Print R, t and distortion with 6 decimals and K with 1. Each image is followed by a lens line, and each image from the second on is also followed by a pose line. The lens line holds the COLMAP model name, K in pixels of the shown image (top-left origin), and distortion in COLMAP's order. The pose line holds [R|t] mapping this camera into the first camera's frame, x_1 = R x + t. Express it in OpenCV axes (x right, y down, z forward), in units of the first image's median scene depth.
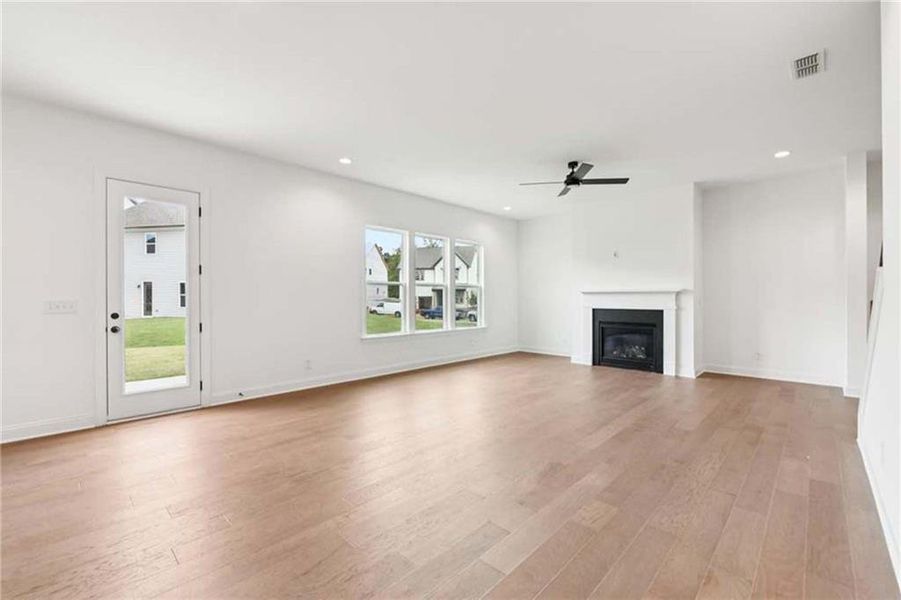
lens RADIAL K [[386.8, 0, 448.3], [0, 386.8, 298.5], [0, 0, 1]] dist [-0.008065, -0.000731]
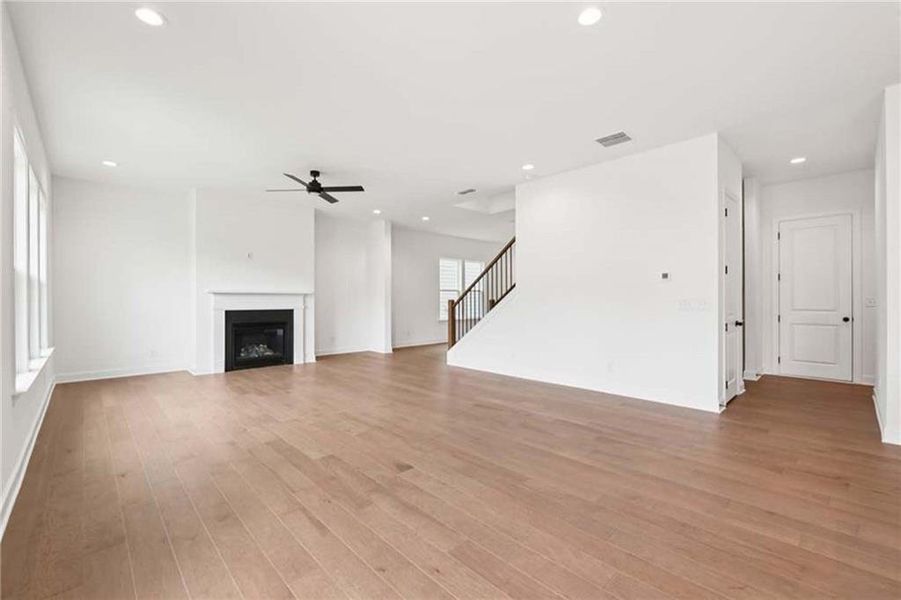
lens RADIAL K [[386.8, 0, 449.2], [0, 386.8, 300.4], [0, 0, 1]] dist [-0.008065, -0.000731]
pose [[0.040418, -0.002746, 0.999179, -0.598261], [0.002951, 0.999992, 0.002629, 0.000808], [-0.999178, 0.002842, 0.040426, 0.484766]]
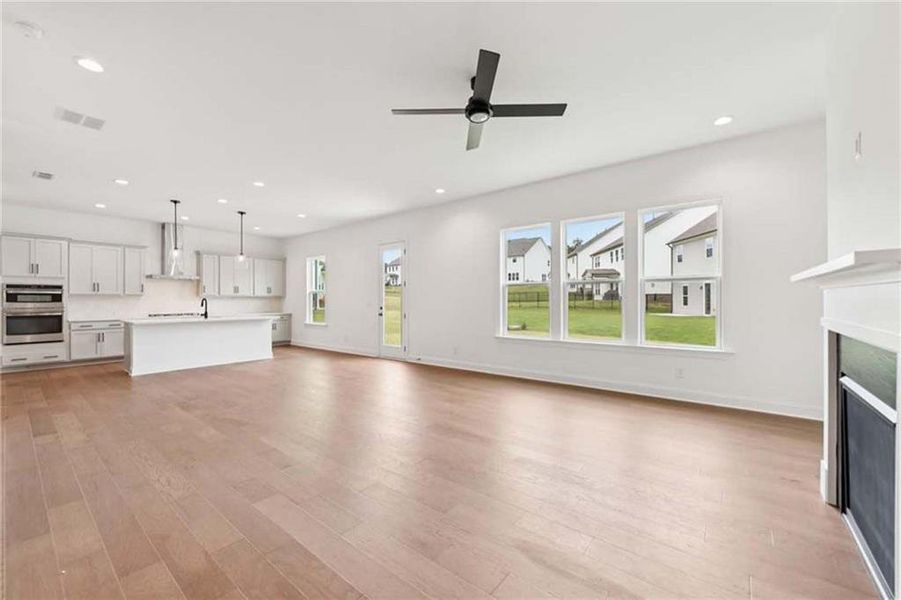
lens RADIAL K [[361.1, 0, 446.1], [0, 361.1, 301.0], [0, 0, 1]] dist [-0.012312, 0.000618]
pose [[0.083416, 0.002916, -0.996511, 0.740475], [0.004195, 0.999986, 0.003277, -0.000616], [0.996506, -0.004454, 0.083403, 0.747361]]
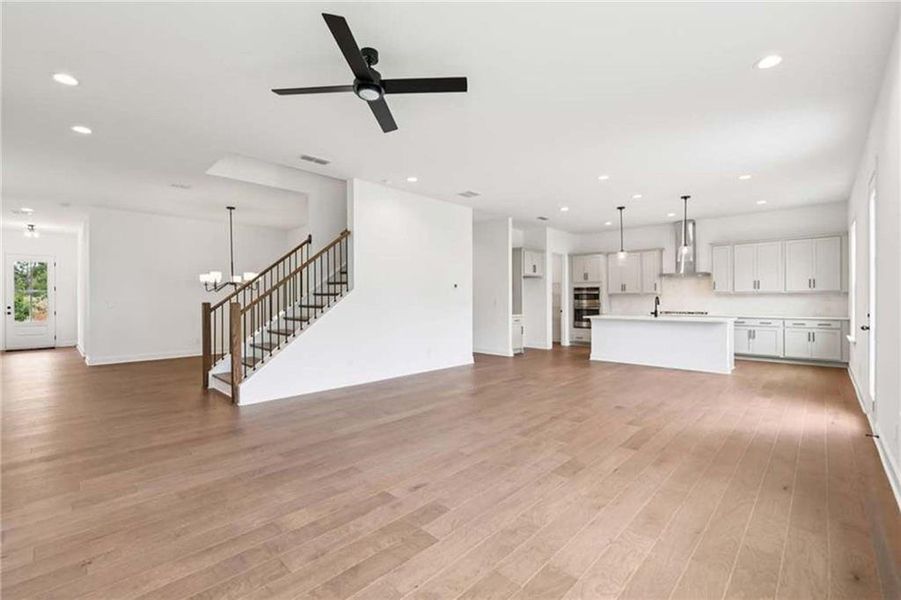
lens RADIAL K [[386.8, 0, 450.1], [0, 386.8, 300.4], [0, 0, 1]] dist [-0.008065, -0.000731]
pose [[-0.999984, 0.004896, -0.002974, 0.179002], [0.004891, 0.999987, 0.001416, -0.000964], [0.002981, 0.001401, -0.999995, 1.278162]]
